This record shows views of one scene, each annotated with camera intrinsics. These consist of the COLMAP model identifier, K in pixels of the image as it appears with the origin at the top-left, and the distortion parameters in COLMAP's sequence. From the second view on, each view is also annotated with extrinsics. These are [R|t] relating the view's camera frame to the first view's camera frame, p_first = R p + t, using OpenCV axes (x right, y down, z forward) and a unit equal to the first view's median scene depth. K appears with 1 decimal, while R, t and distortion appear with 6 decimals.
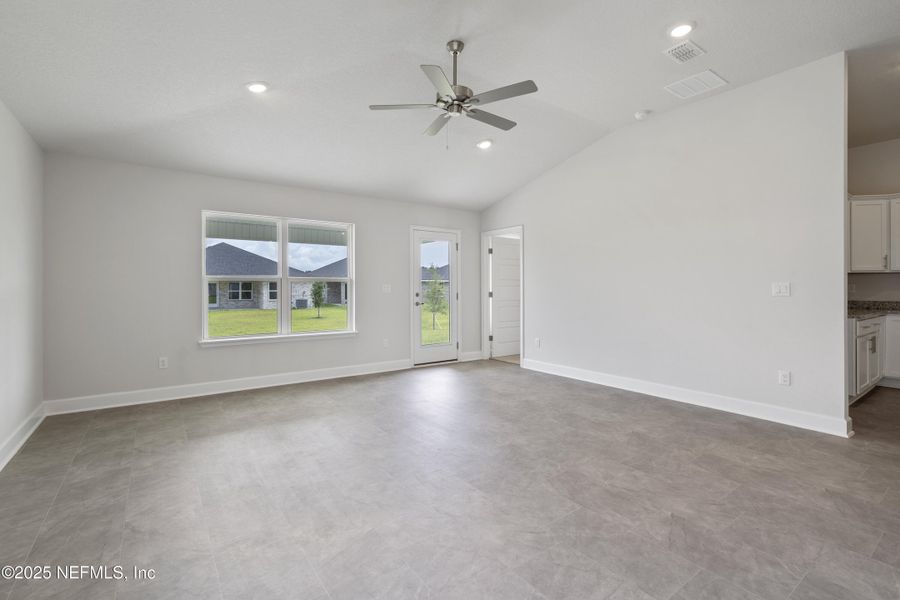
lens RADIAL K [[412.2, 0, 452.1], [0, 412.2, 285.3], [0, 0, 1]] dist [0.001271, 0.000097]
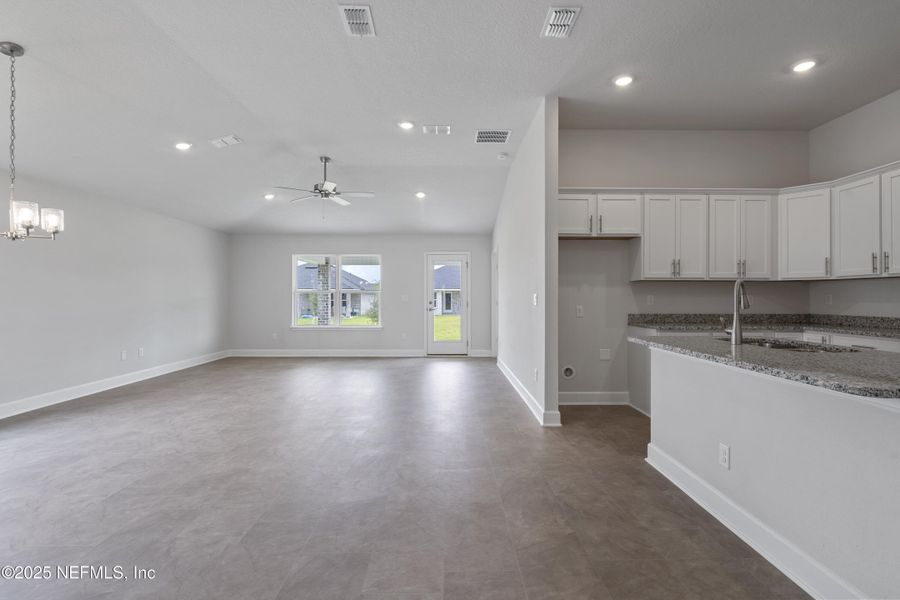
lens RADIAL K [[408.9, 0, 448.7], [0, 408.9, 292.2], [0, 0, 1]] dist [-0.000027, 0.000064]
pose [[0.816249, -0.005630, -0.577673, 0.726104], [0.002054, 0.999974, -0.006844, -0.002185], [0.577697, 0.004400, 0.816240, -0.053546]]
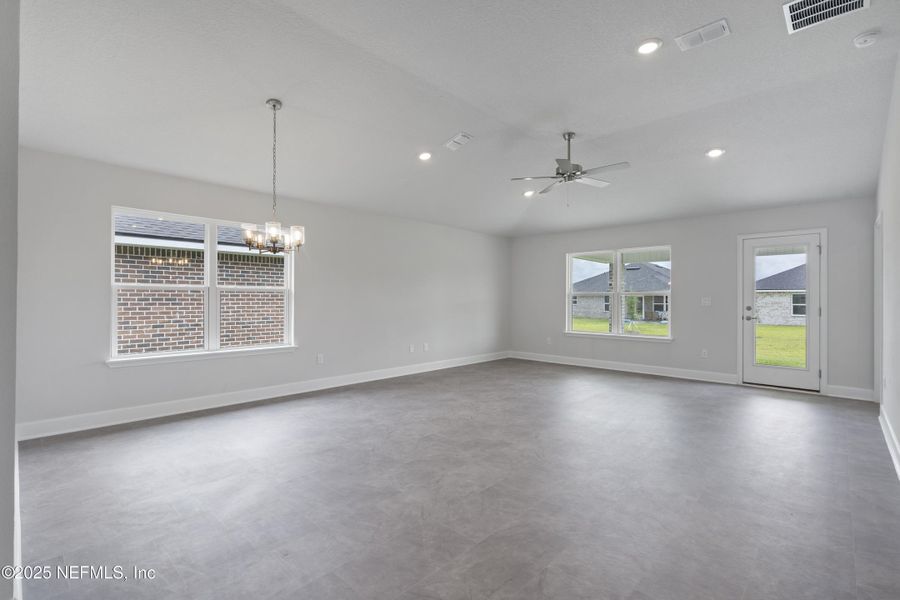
lens RADIAL K [[412.0, 0, 450.0], [0, 412.0, 300.0], [0, 0, 1]] dist [-0.002303, 0.000081]
pose [[0.192082, 0.002238, -0.981376, 0.690893], [0.001998, 0.999994, 0.002671, -0.000307], [0.981377, -0.002474, 0.192076, 0.156408]]
